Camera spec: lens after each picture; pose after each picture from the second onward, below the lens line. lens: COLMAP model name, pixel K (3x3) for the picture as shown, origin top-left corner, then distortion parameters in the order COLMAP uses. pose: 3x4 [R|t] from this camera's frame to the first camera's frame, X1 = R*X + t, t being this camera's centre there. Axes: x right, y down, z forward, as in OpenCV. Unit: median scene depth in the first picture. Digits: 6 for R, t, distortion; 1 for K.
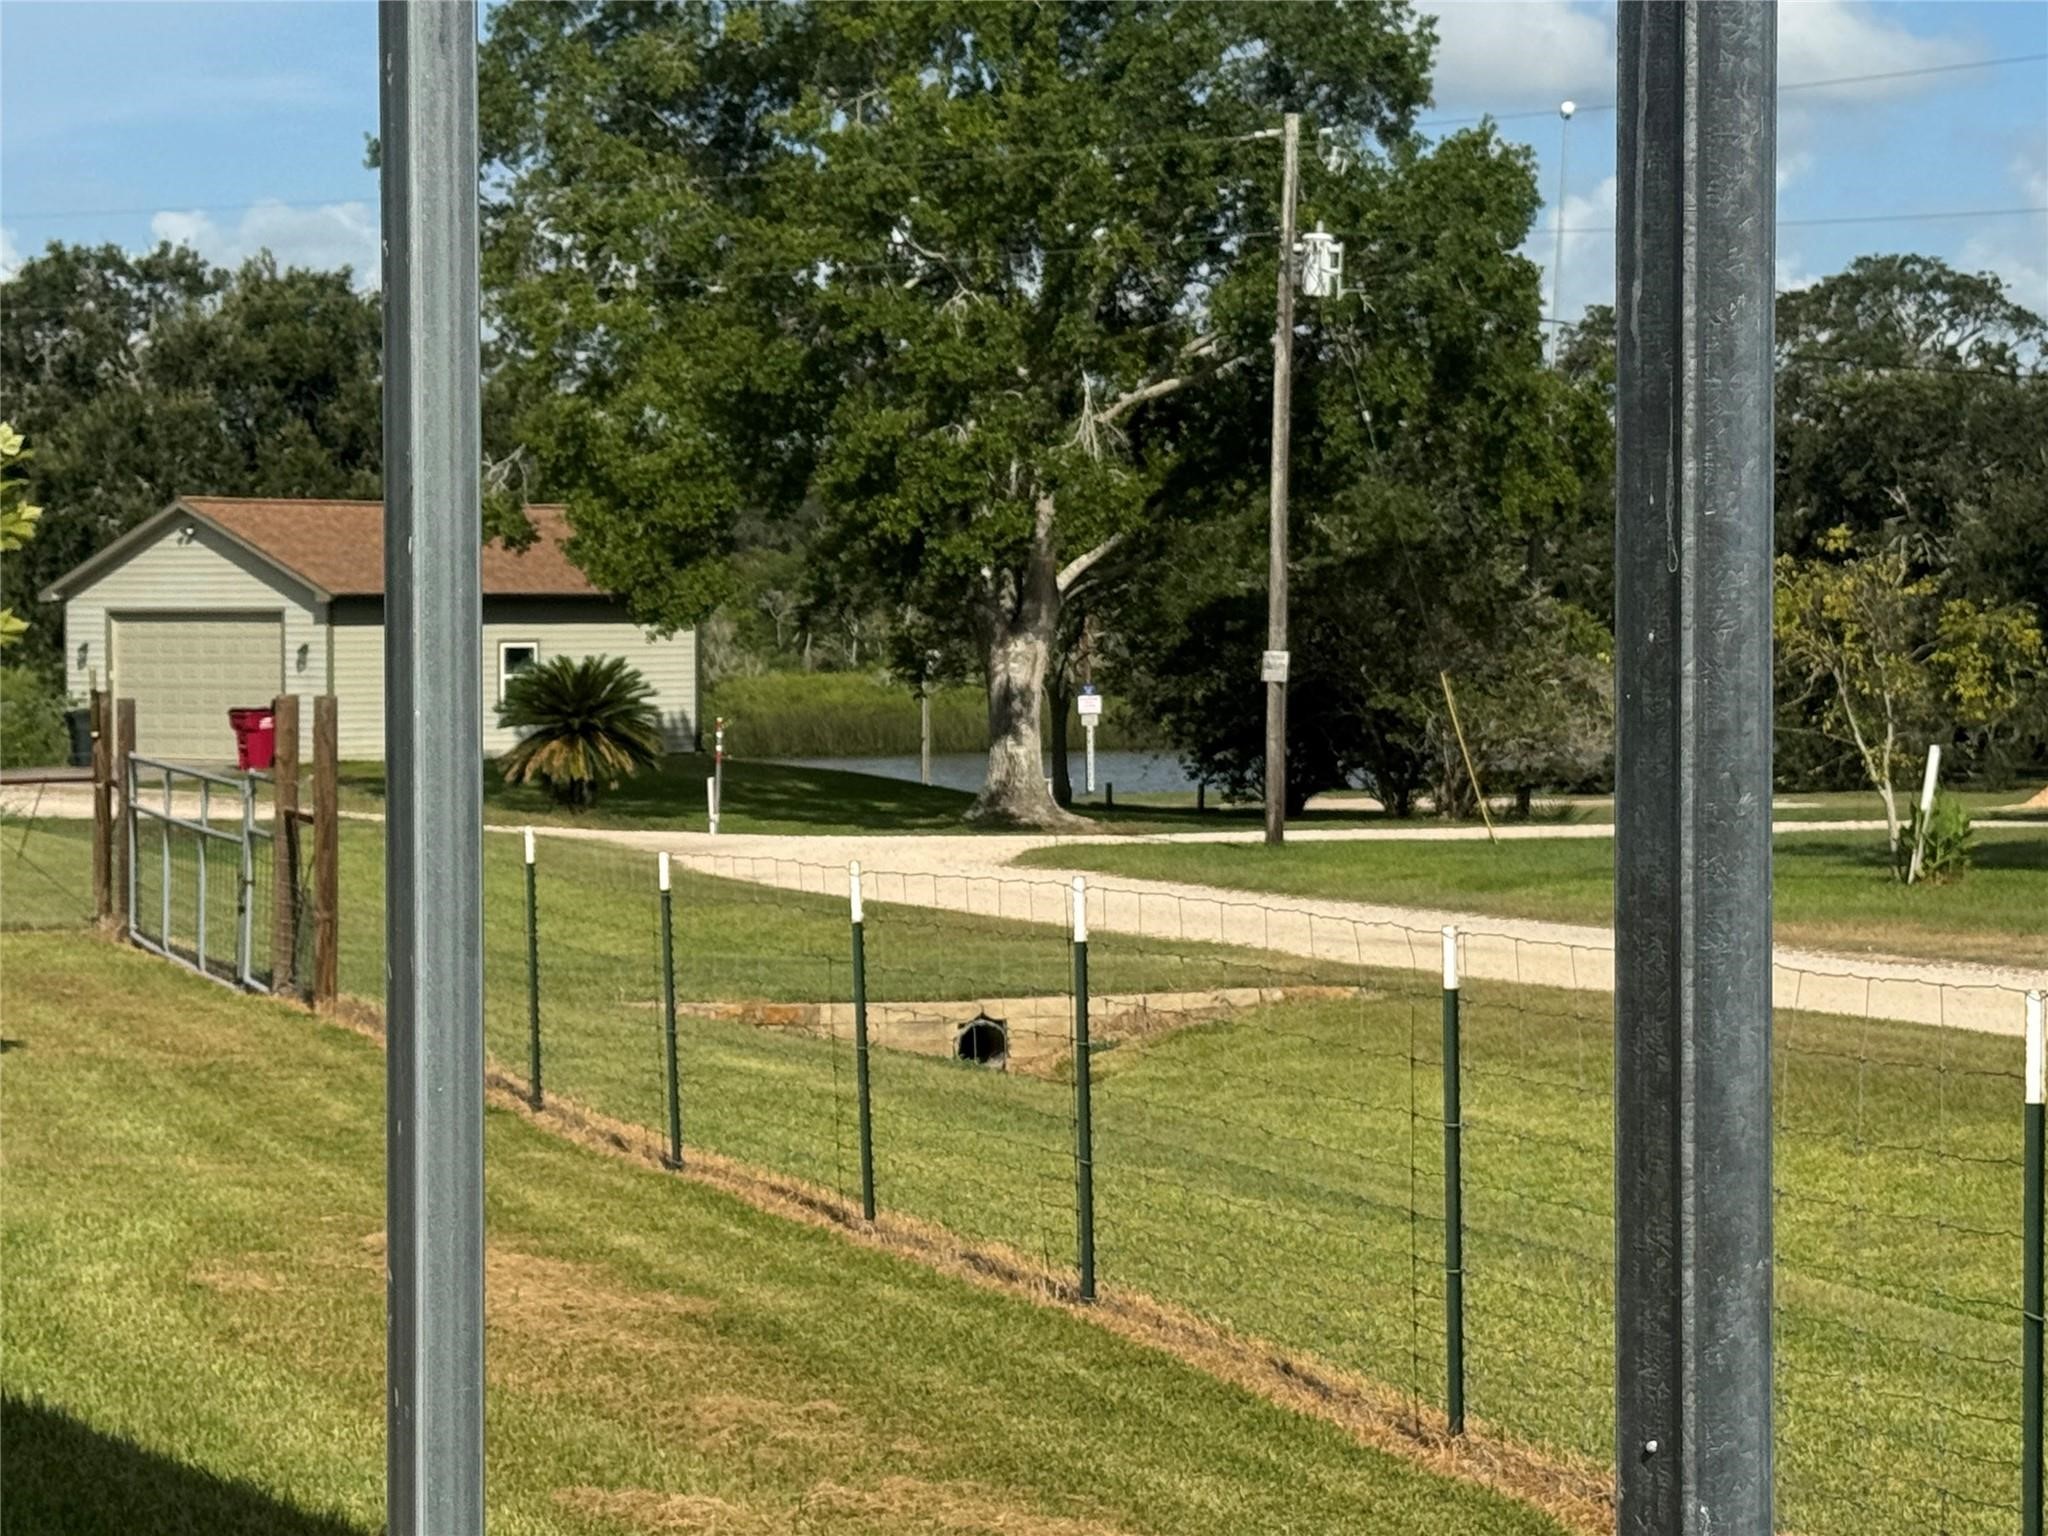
lens RADIAL K [[4835.3, 0, 1024.0], [0, 4835.3, 768.0], [0, 0, 1]] dist [0.138551, 0.313493]
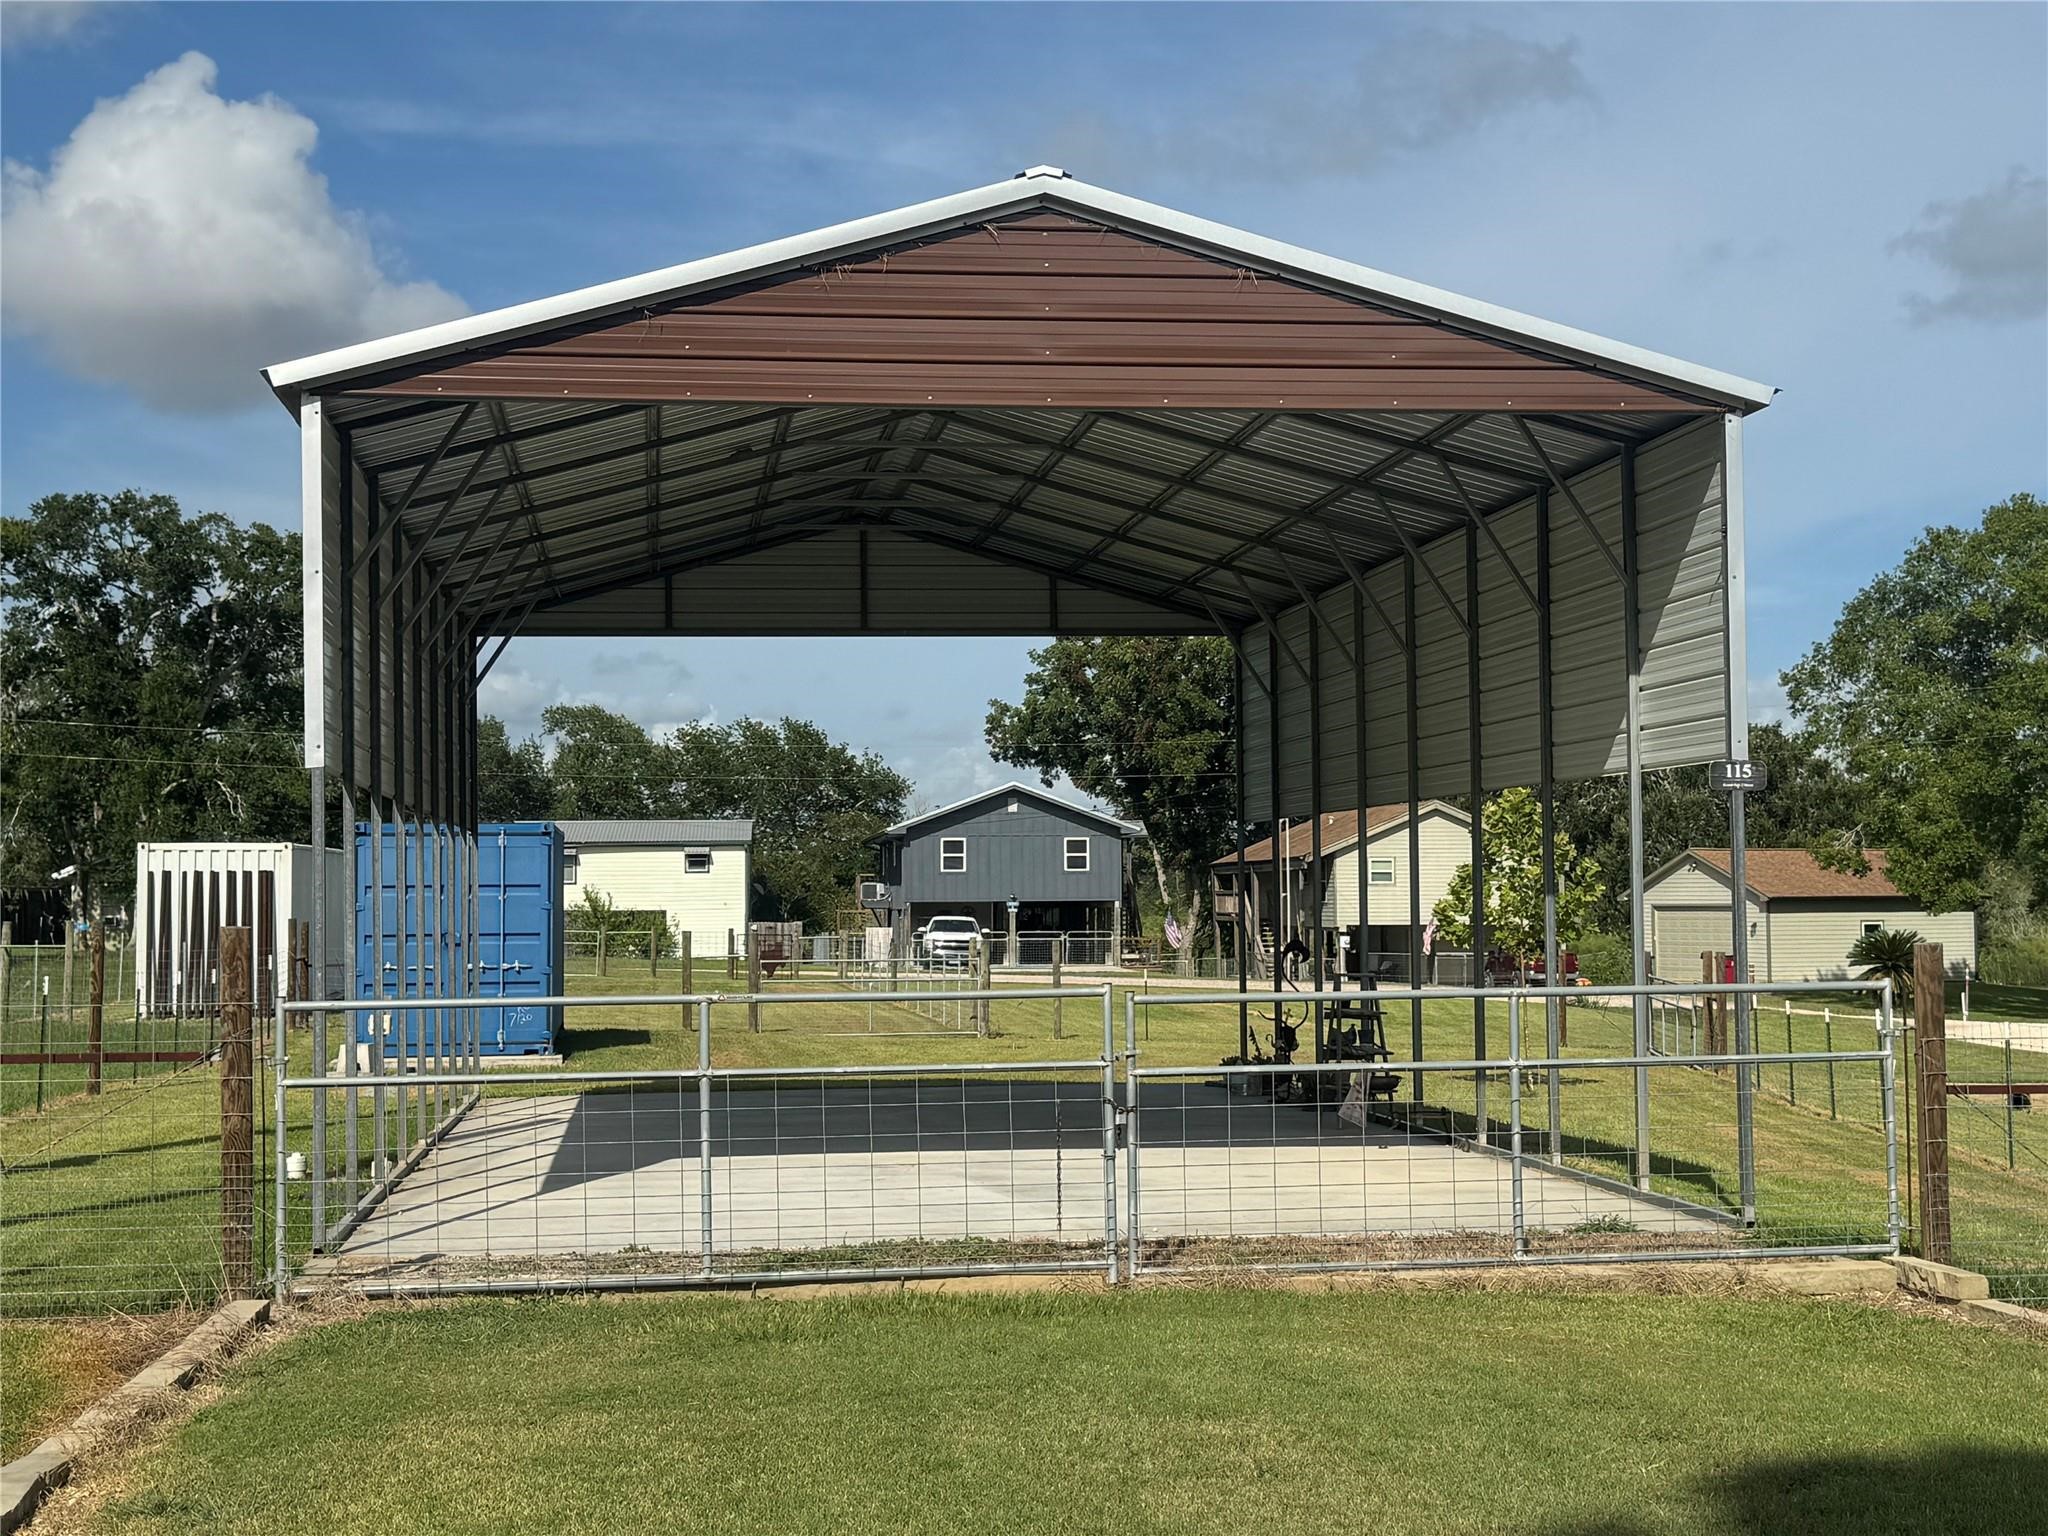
lens RADIAL K [[2750.0, 0, 1010.7], [0, 2750.0, 790.2], [0, 0, 1]] dist [0.202597, -0.424495]
pose [[0.914358, -0.021749, -0.404323, 0.046126], [-0.007089, 0.997543, -0.069690, 0.002208], [0.404845, 0.066588, 0.911957, -0.209636]]
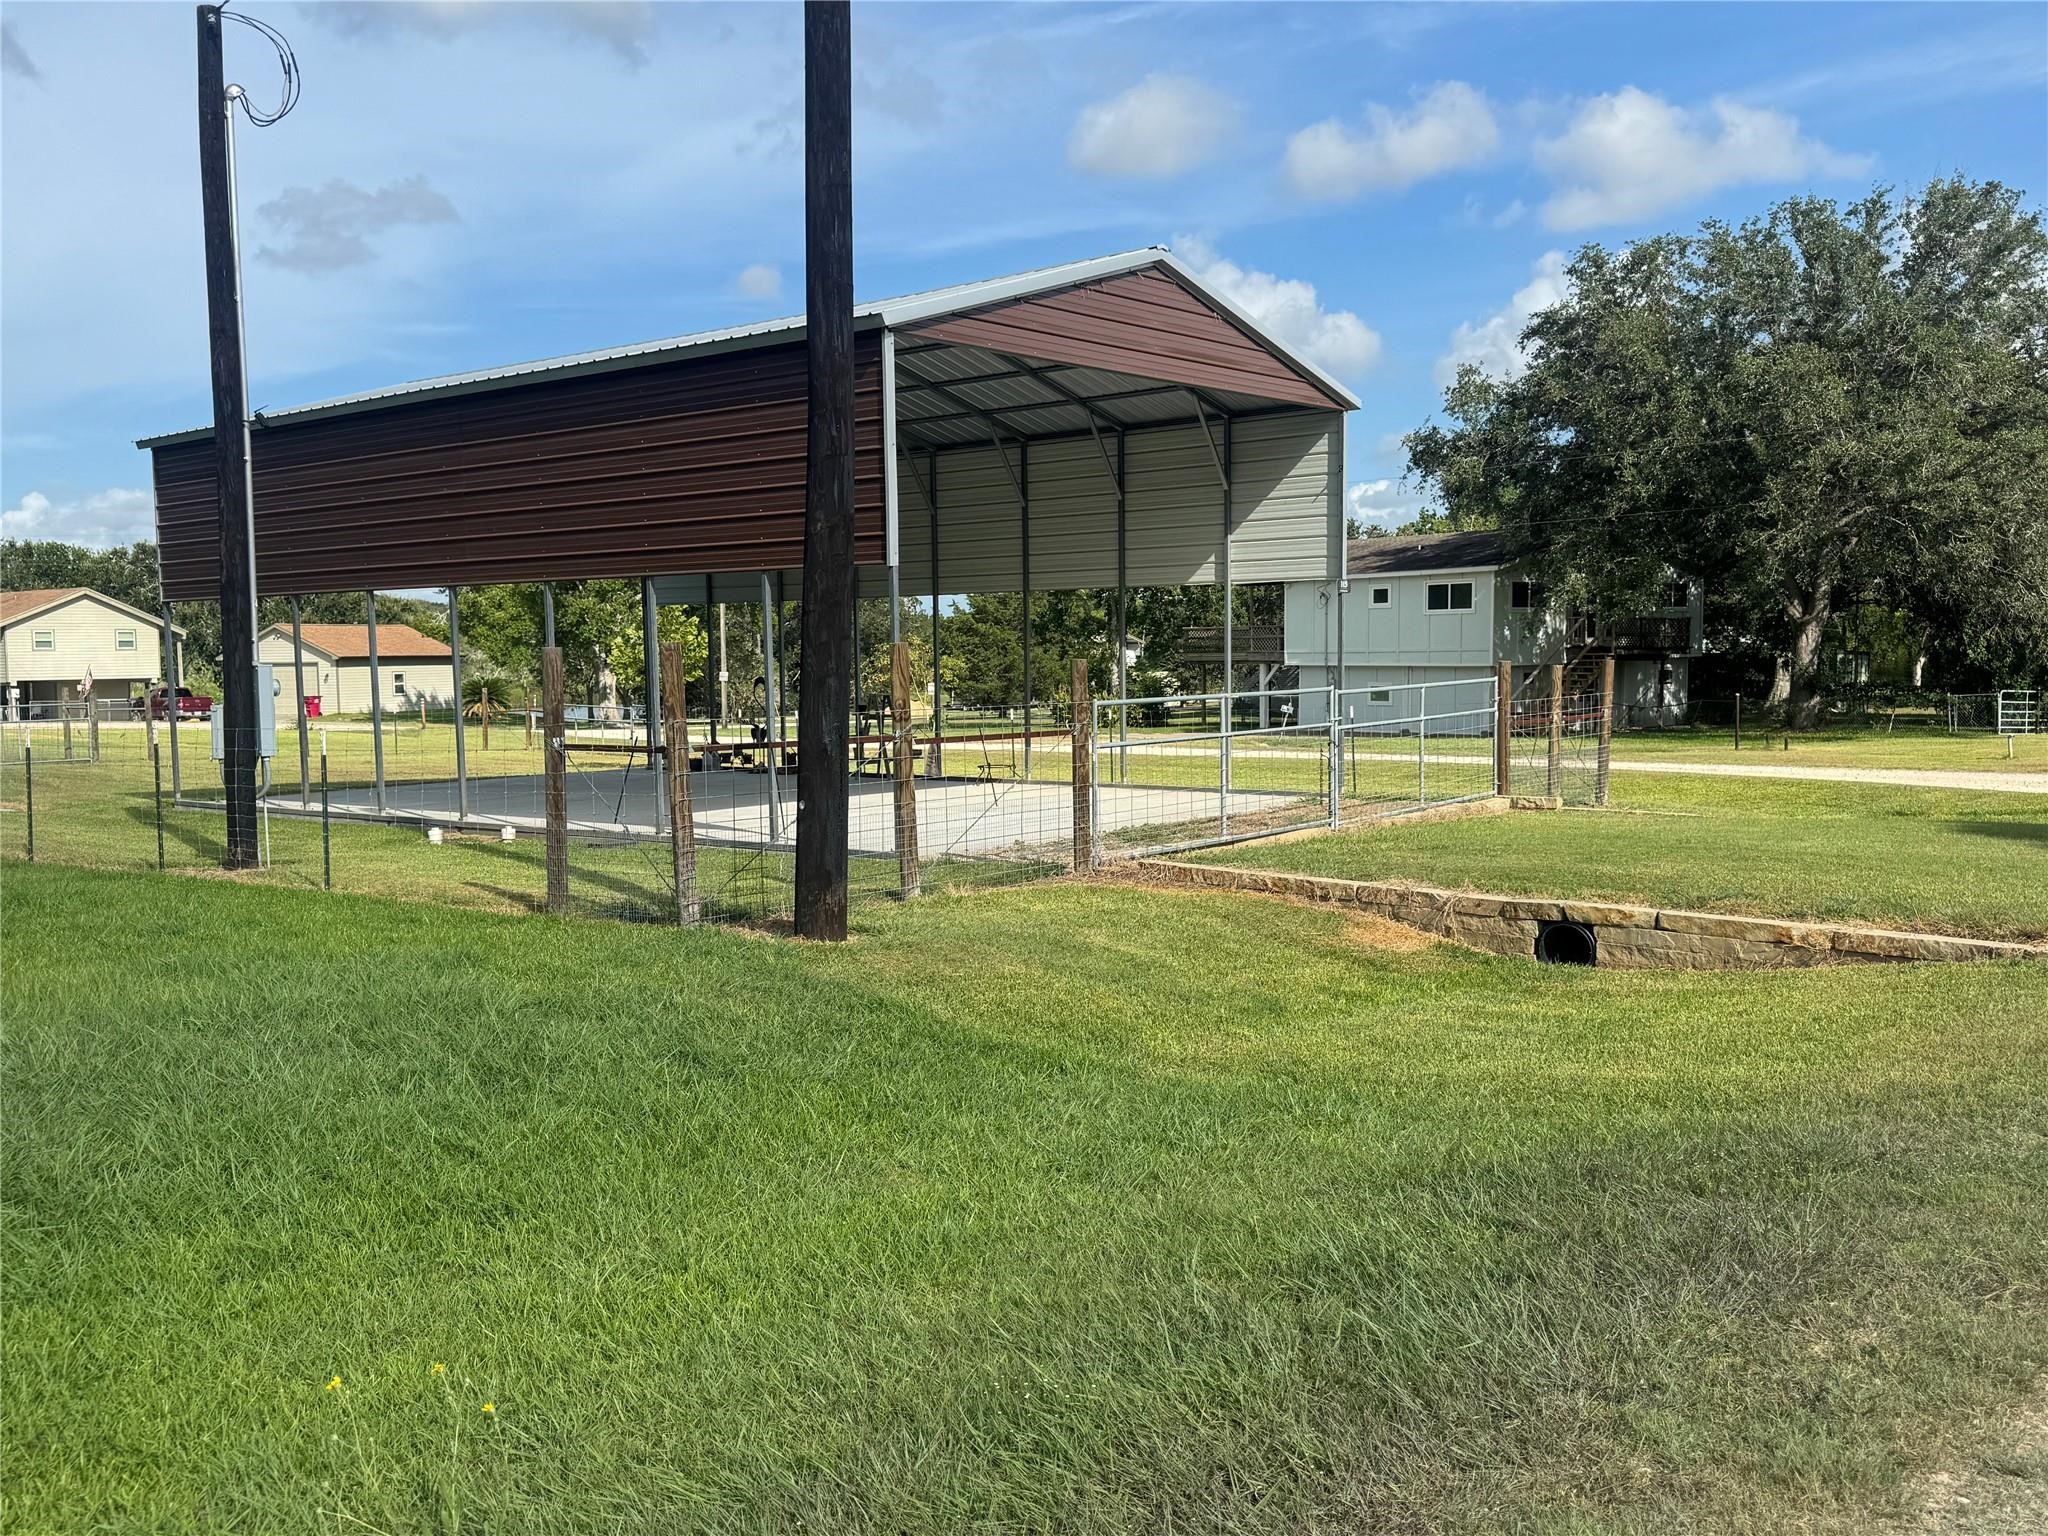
lens RADIAL K [[1781.4, 0, 1010.4], [0, 1781.4, 768.5], [0, 0, 1]] dist [0.168035, -0.333060]
pose [[0.944647, -0.034107, 0.326311, -0.166296], [0.023864, 0.999090, 0.035344, 0.003933], [-0.327220, -0.025600, 0.944601, -0.255038]]
